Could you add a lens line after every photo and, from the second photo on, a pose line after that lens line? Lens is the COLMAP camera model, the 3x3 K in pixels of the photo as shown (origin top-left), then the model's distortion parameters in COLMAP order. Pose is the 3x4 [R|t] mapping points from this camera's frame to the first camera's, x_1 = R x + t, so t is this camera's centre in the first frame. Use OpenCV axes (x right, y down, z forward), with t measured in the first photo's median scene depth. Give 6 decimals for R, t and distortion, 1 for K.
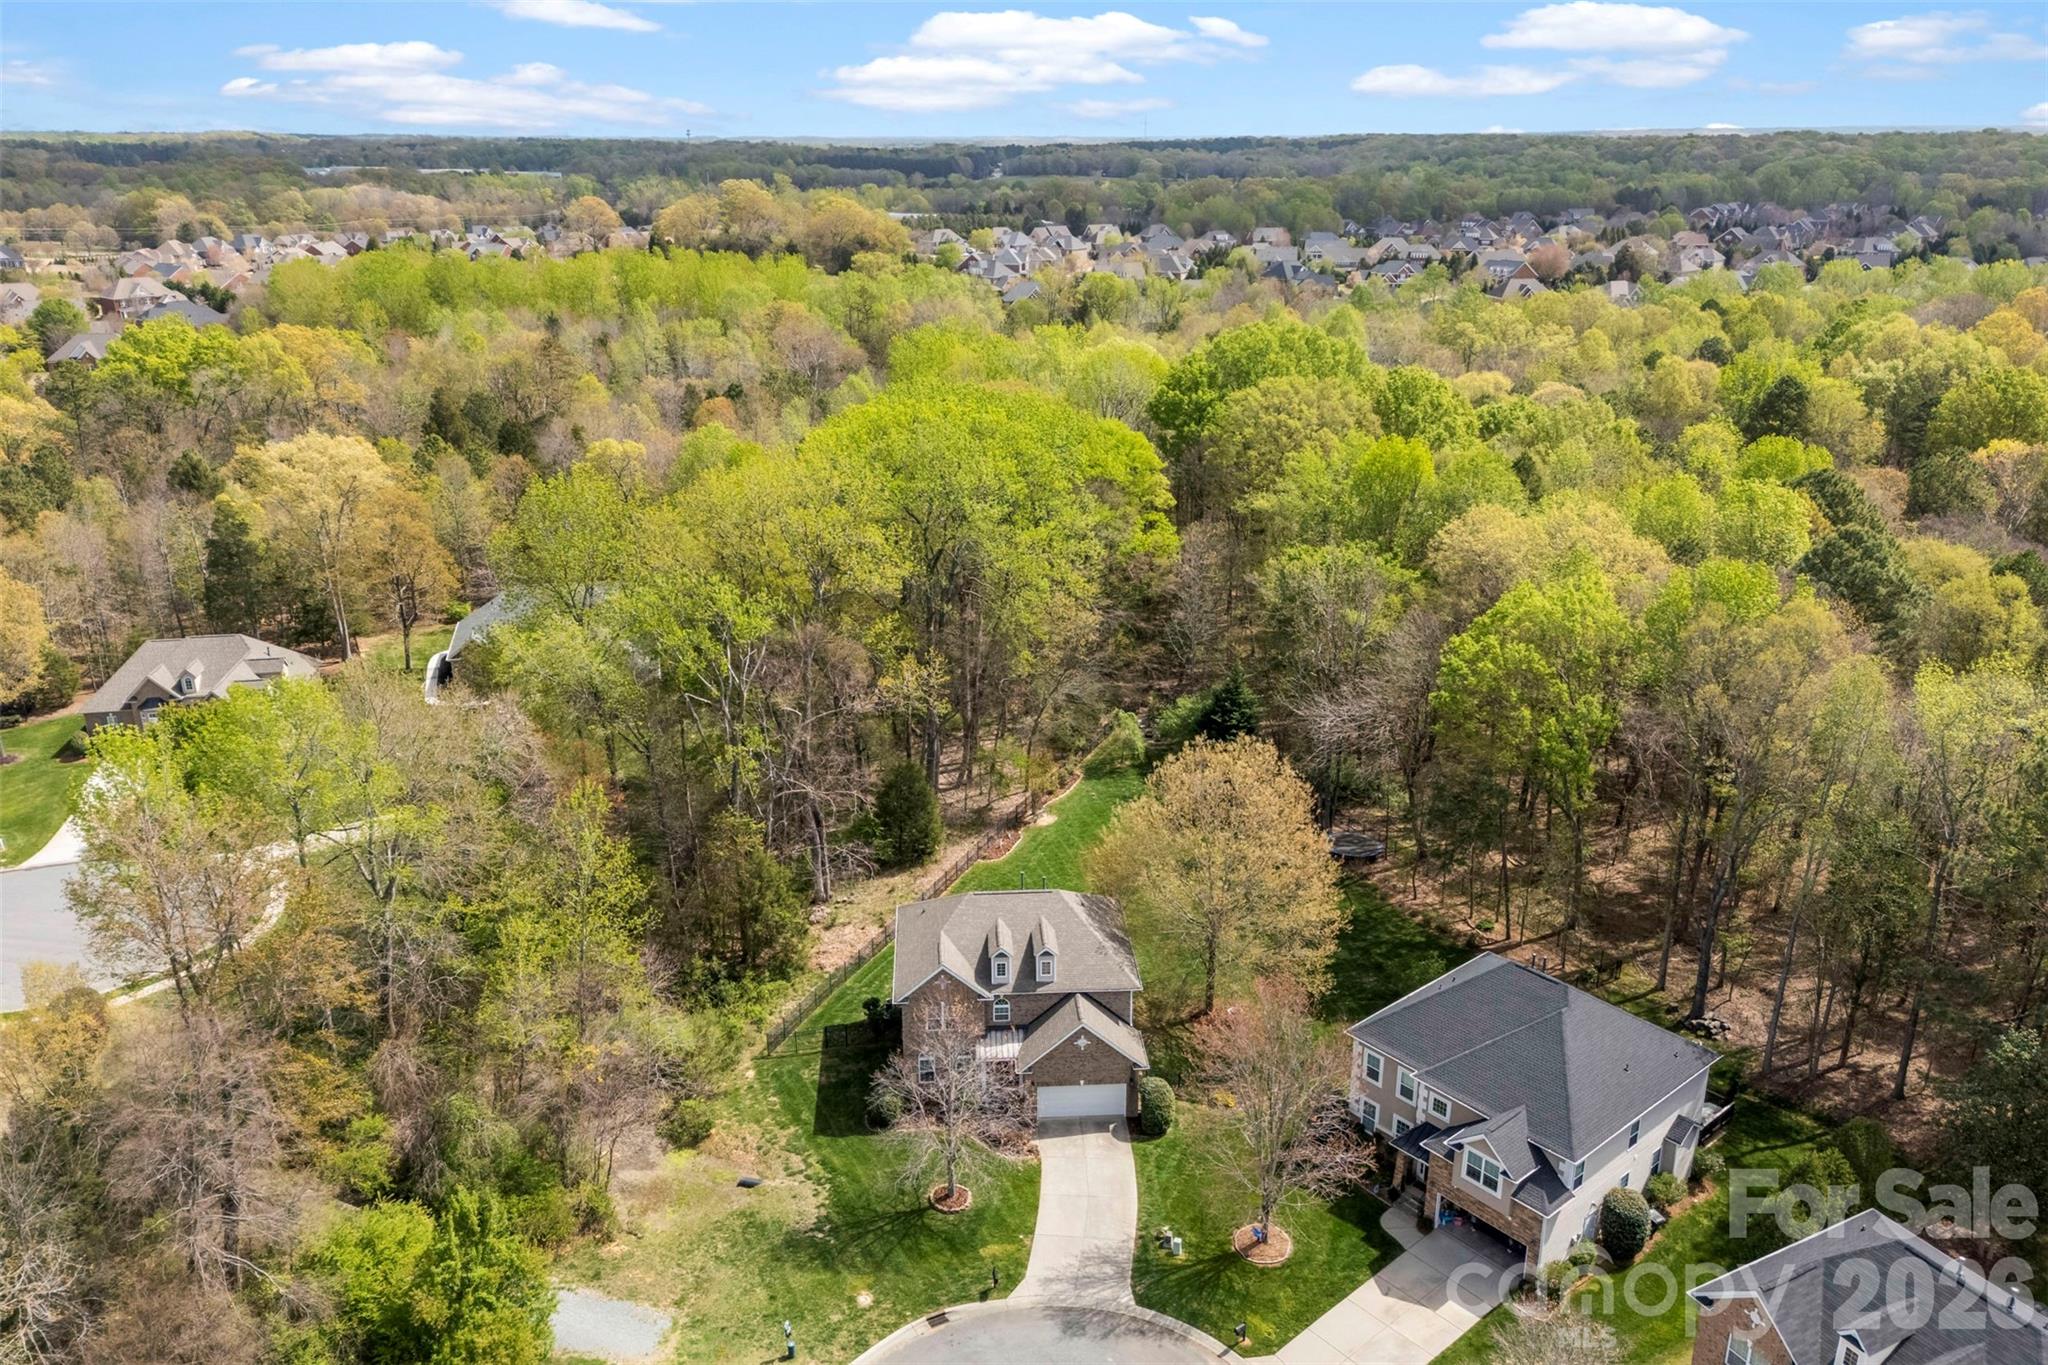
lens RADIAL K [[1519.2, 0, 1014.4], [0, 1519.2, 683.4], [0, 0, 1]] dist [0.078507, -0.020728]
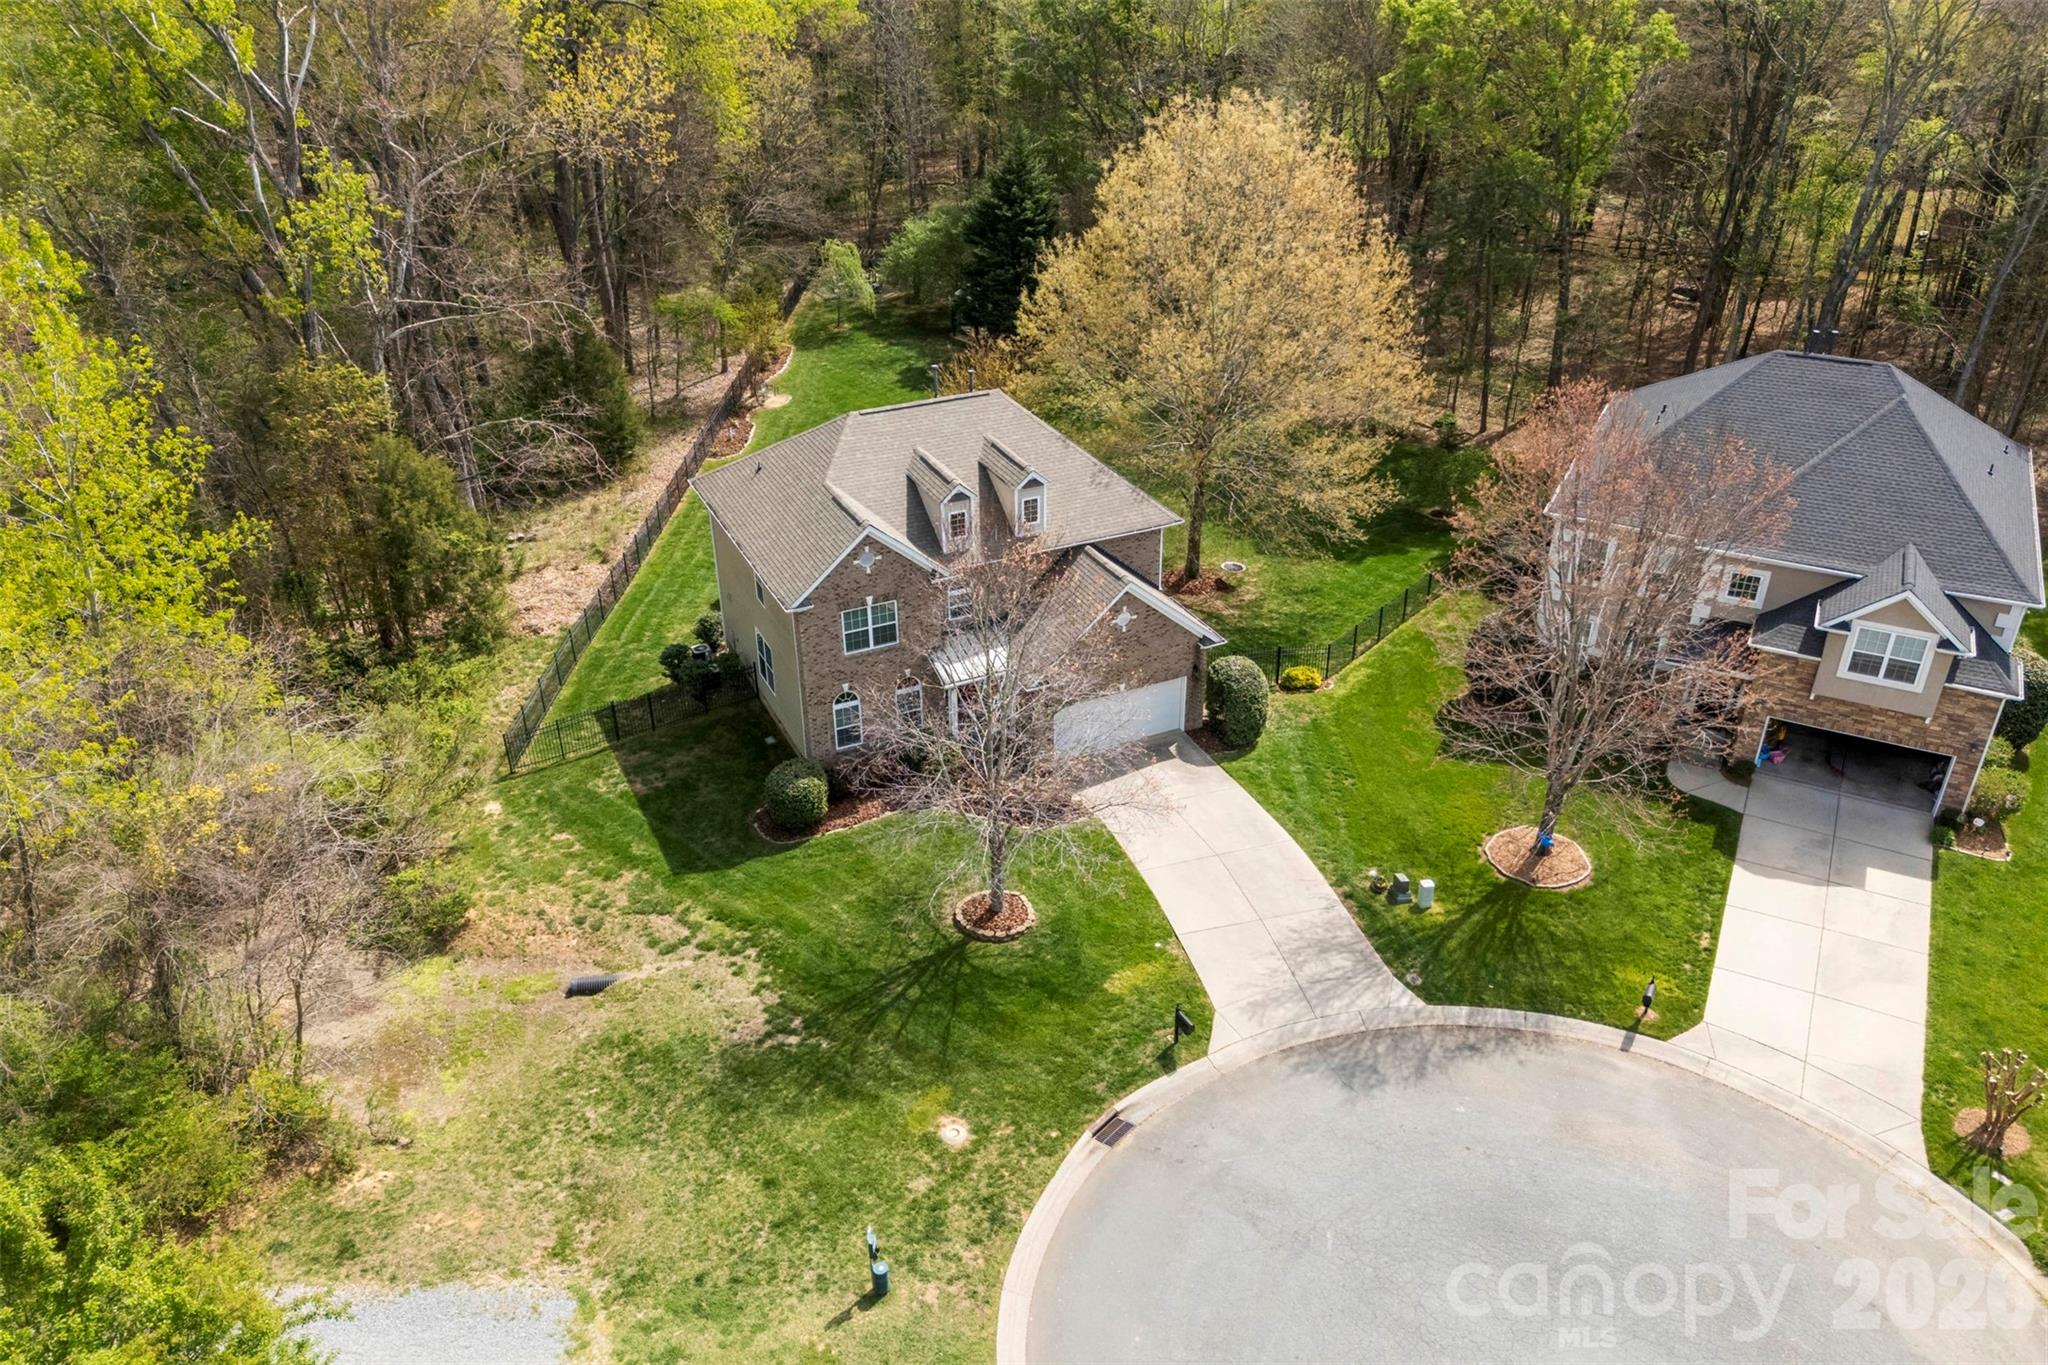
lens RADIAL K [[1519.2, 0, 1027.6], [0, 1519.2, 679.1], [0, 0, 1]] dist [0.078507, -0.020728]
pose [[0.928047, -0.186325, 0.322507, -0.186614], [0.127295, 0.972409, 0.195493, 0.145876], [-0.350034, -0.140373, 0.926160, 0.494231]]
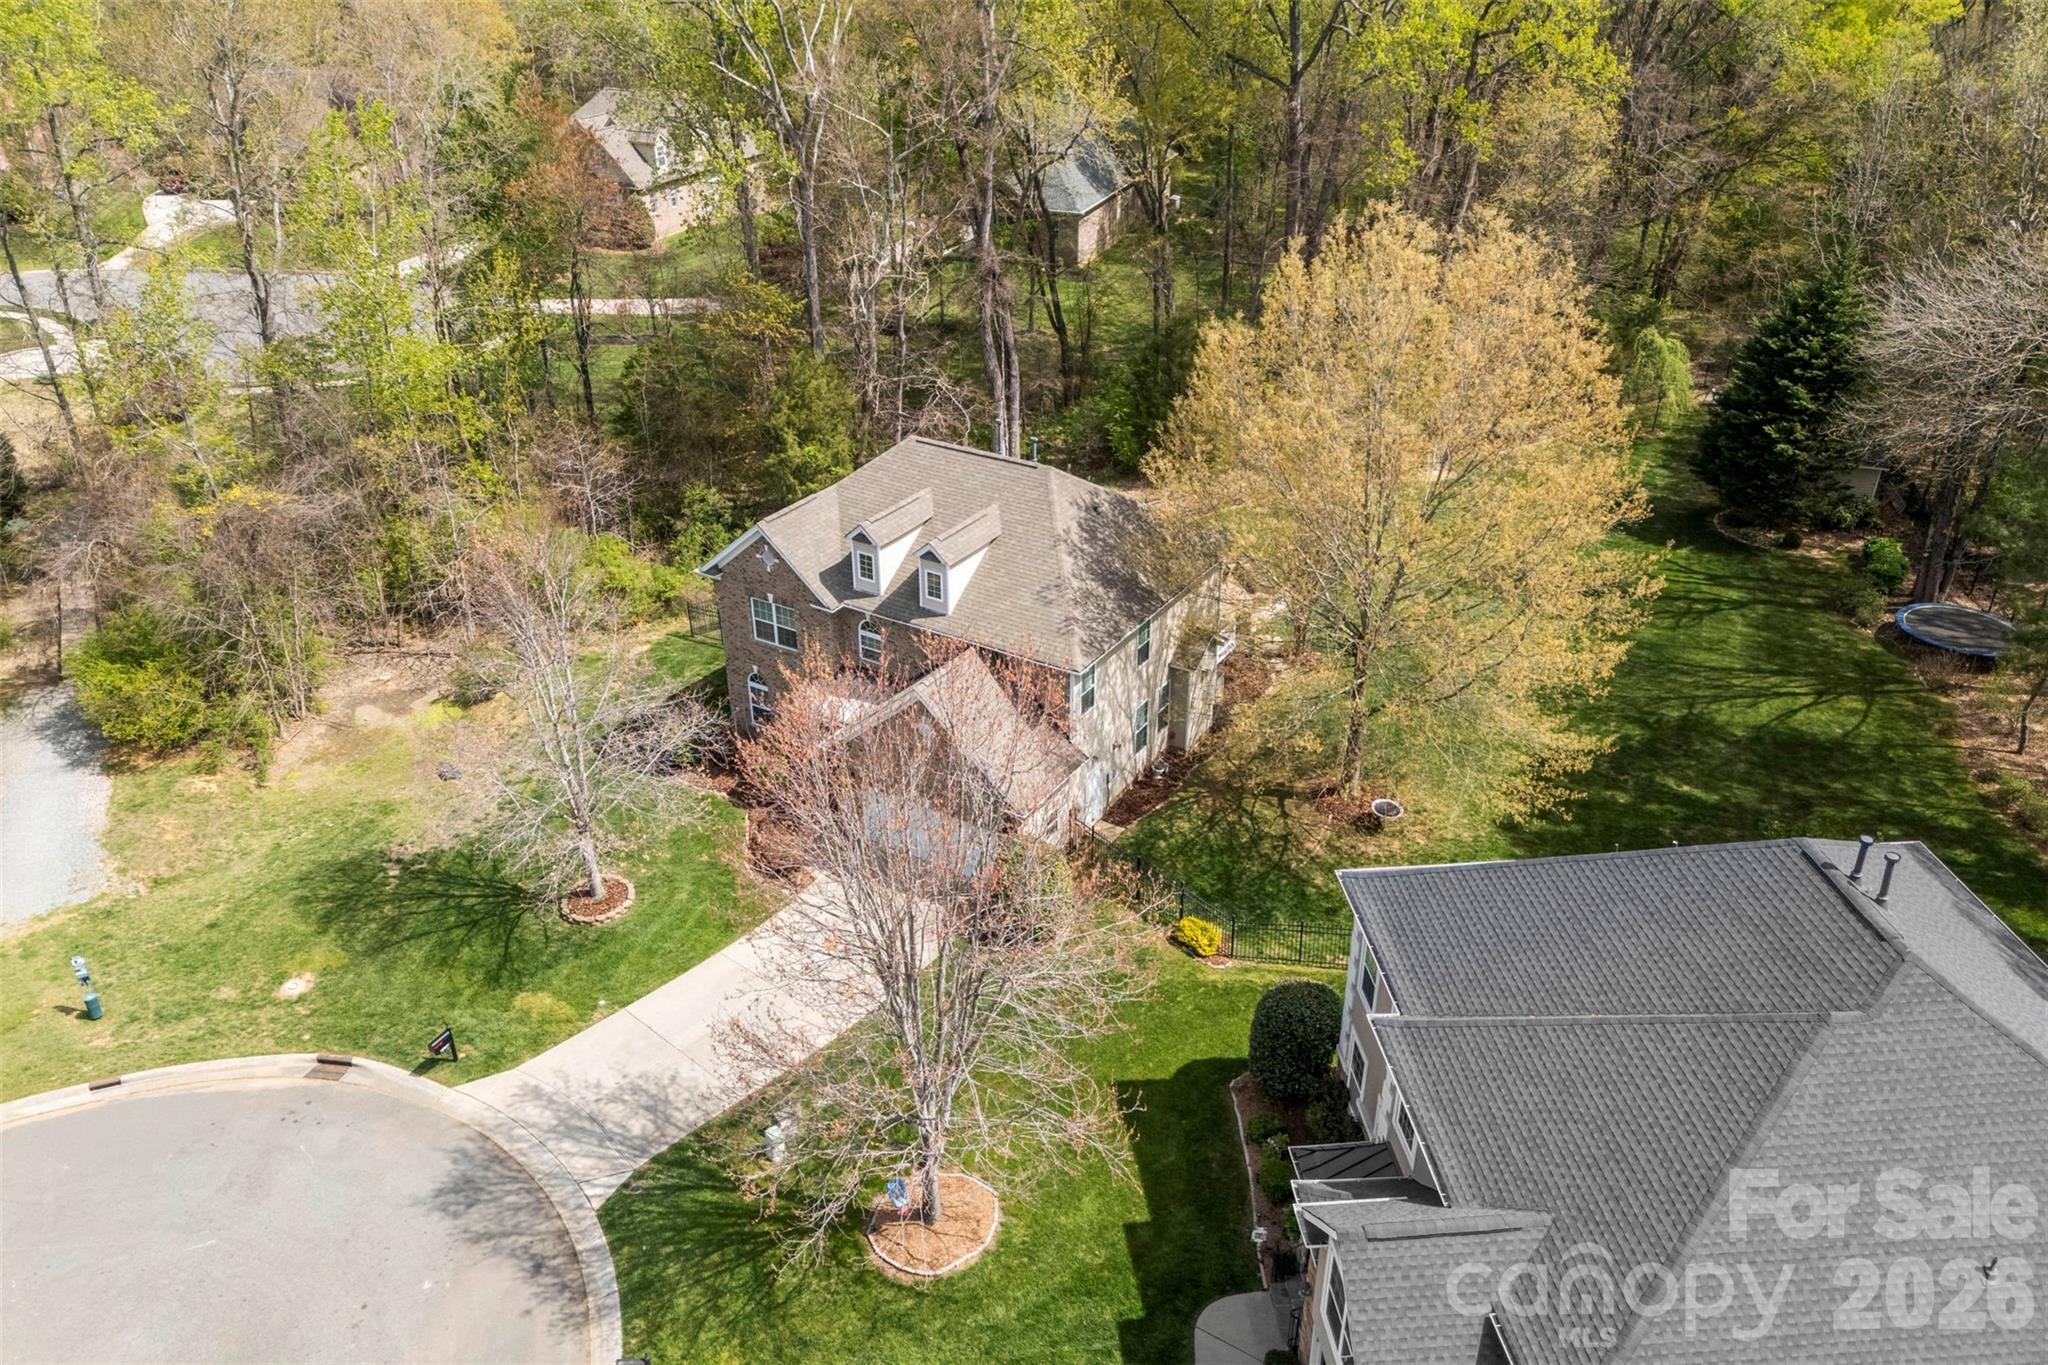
lens RADIAL K [[1519.2, 0, 1023.1], [0, 1519.2, 683.4], [0, 0, 1]] dist [0.078507, -0.020728]
pose [[0.815596, 0.285970, -0.503014, 0.338863], [-0.194923, 0.954311, 0.226486, 0.099754], [0.544800, -0.086672, 0.834075, 0.608489]]
